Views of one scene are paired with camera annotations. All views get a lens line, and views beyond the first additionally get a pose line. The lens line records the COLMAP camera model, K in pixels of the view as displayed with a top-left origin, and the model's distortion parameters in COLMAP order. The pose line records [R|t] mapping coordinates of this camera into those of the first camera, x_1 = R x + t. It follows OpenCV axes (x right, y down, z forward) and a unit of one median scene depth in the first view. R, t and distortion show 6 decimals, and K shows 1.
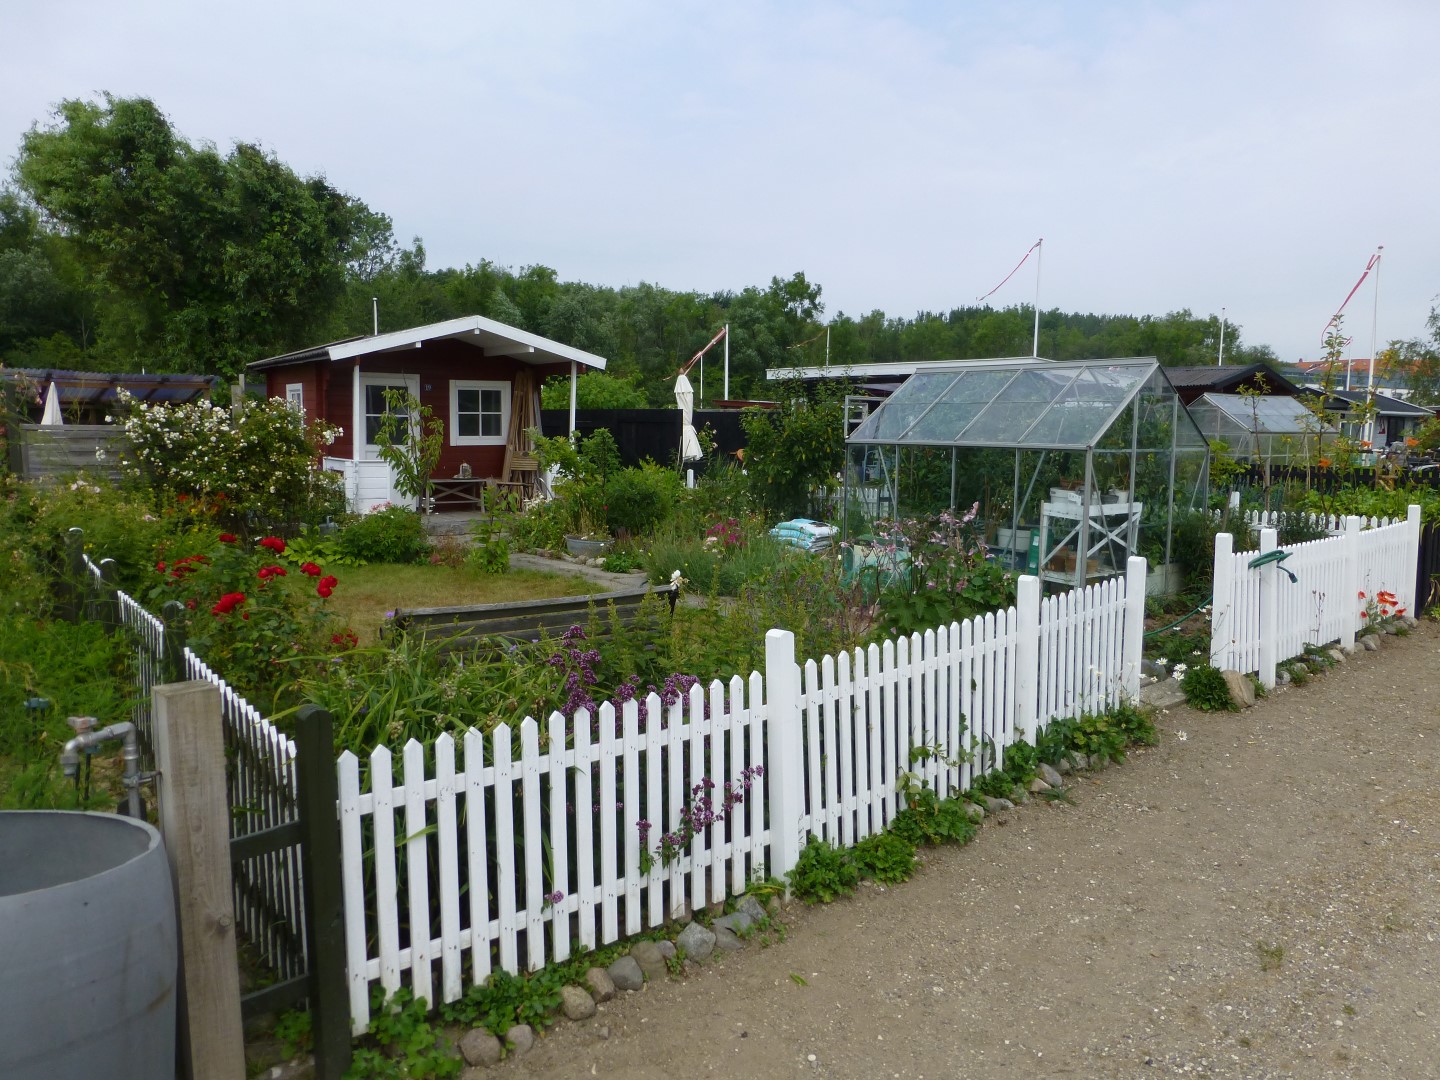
lens RADIAL K [[1076.2, 0, 700.1], [0, 1076.2, 537.2], [0, 0, 1]] dist [-0.008842, 0.000938]
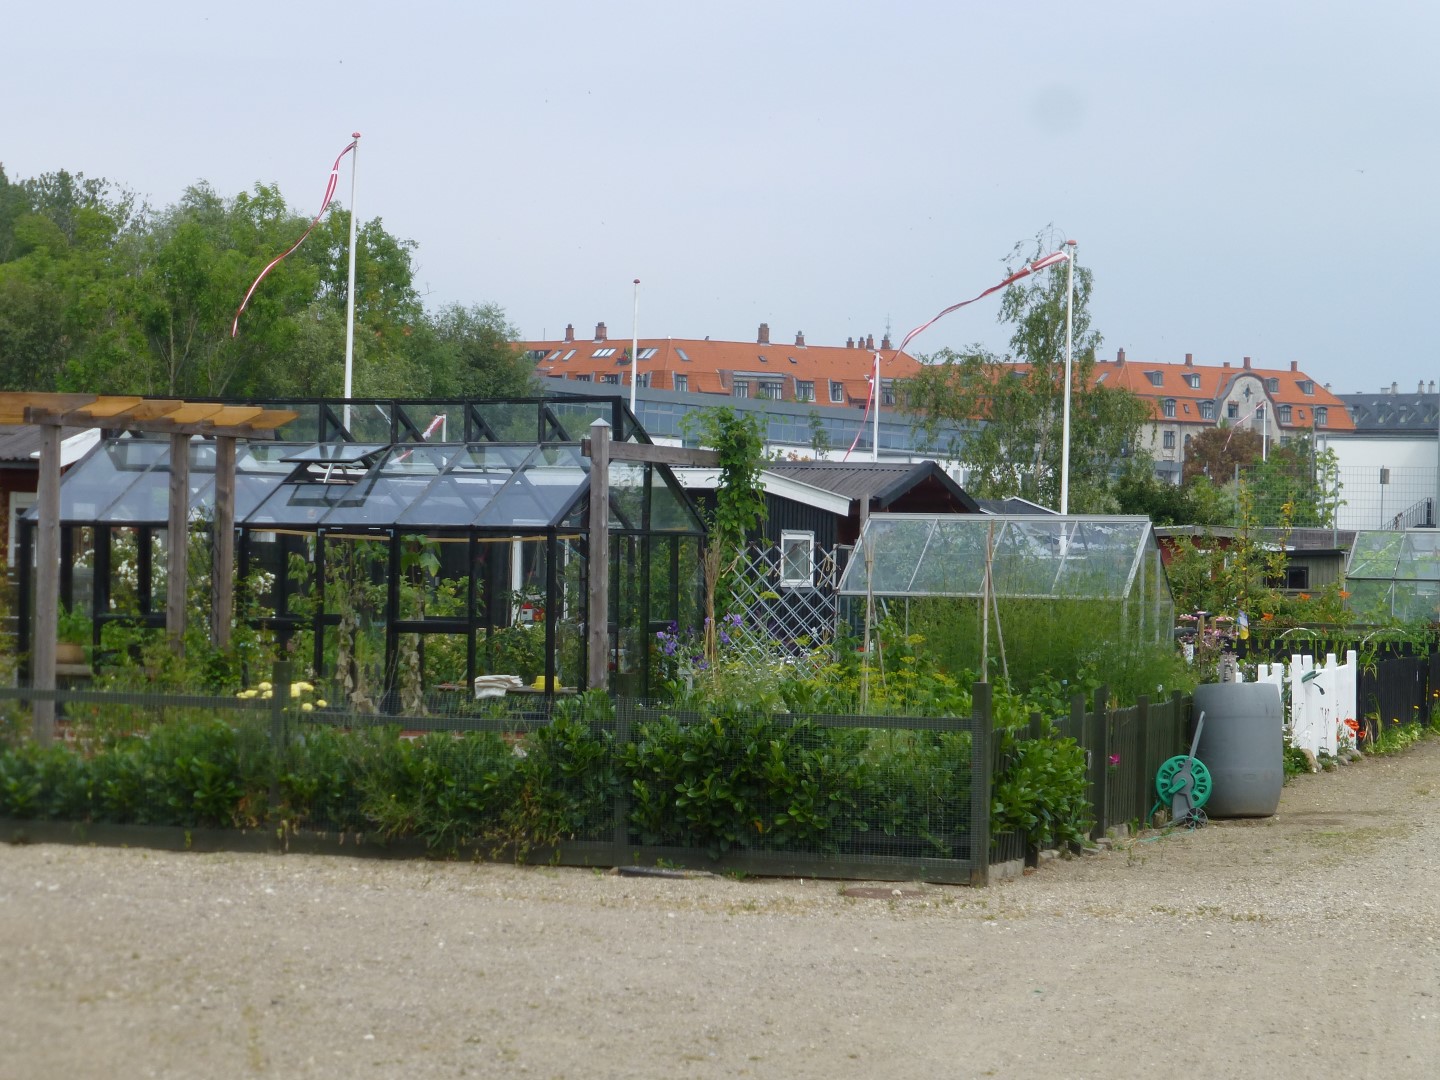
lens RADIAL K [[4624.7, 0, 720.0], [0, 4624.7, 540.0], [0, 0, 1]] dist [0.128881, -0.139304]
pose [[0.836593, 0.006364, 0.547789, -0.226538], [0.051224, 0.994643, -0.089785, 0.023353], [-0.545426, 0.103174, 0.831785, -0.237639]]
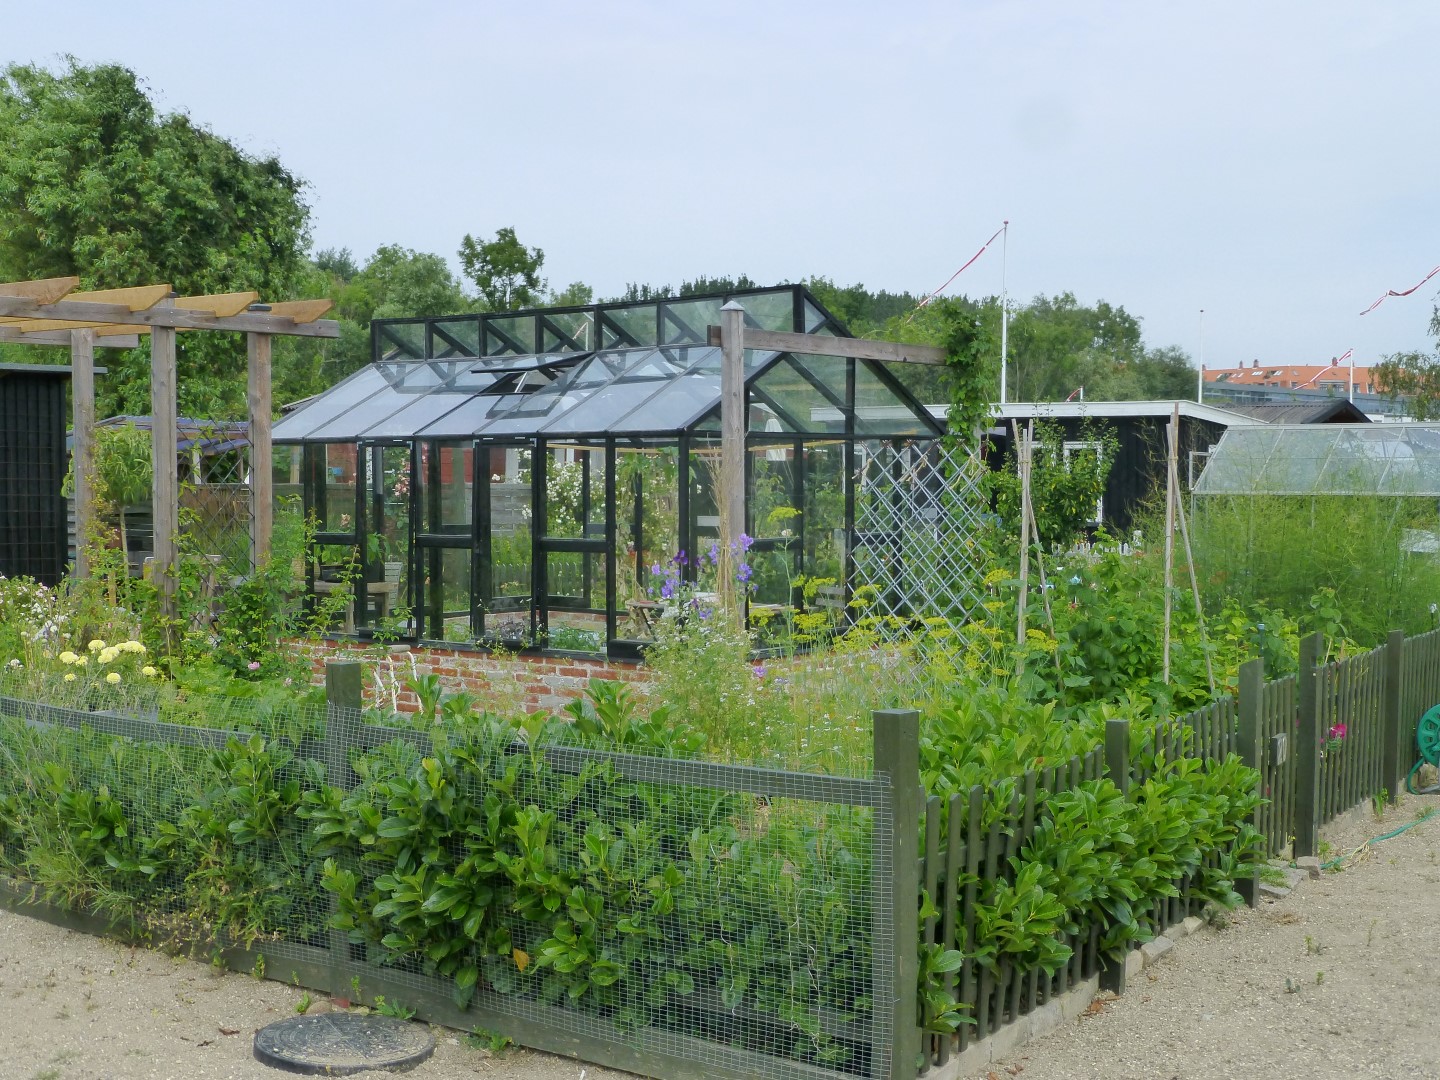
lens RADIAL K [[1952.2, 0, 720.0], [0, 1952.2, 540.0], [0, 0, 1]] dist [-0.029093, -0.024991]
pose [[0.961840, -0.020806, 0.272822, -0.097934], [0.040202, 0.997029, -0.065699, 0.008325], [-0.270644, 0.074160, 0.959819, -0.086395]]
